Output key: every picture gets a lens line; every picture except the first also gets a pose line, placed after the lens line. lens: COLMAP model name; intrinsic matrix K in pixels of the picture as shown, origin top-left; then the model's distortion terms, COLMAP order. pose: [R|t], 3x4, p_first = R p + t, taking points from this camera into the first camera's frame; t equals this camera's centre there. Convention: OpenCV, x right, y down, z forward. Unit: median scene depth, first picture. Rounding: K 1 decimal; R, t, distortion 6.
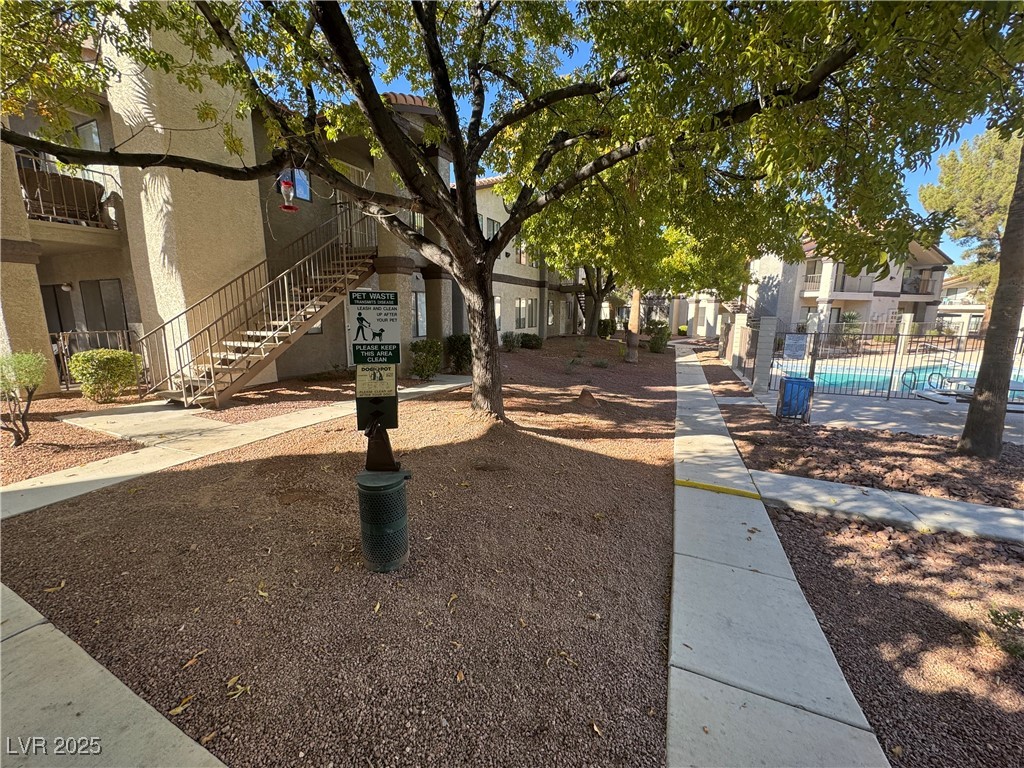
lens RADIAL K [[406.3, 0, 511.5], [0, 406.3, 384.7], [0, 0, 1]] dist [-0.002972, 0.000126]
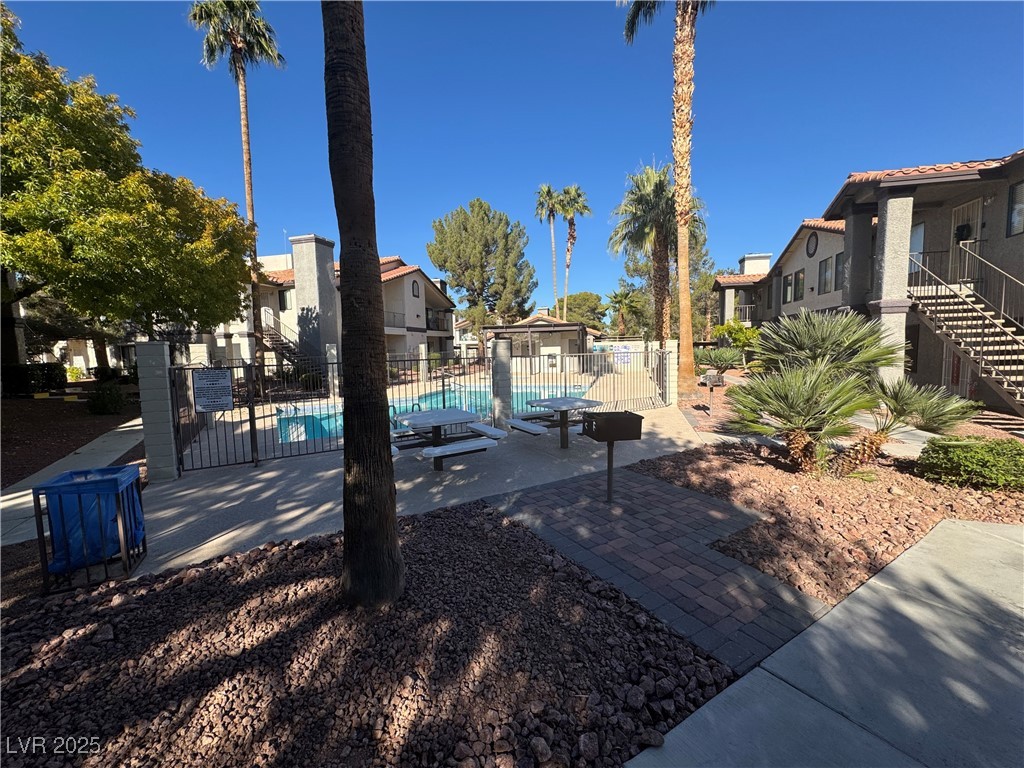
lens RADIAL K [[406.3, 0, 512.9], [0, 406.3, 381.9], [0, 0, 1]] dist [-0.002972, 0.000126]
pose [[0.612587, -0.085218, 0.785796, 0.196441], [0.166834, 0.985713, -0.023161, -0.008177], [-0.772595, 0.145285, 0.618052, 0.115919]]
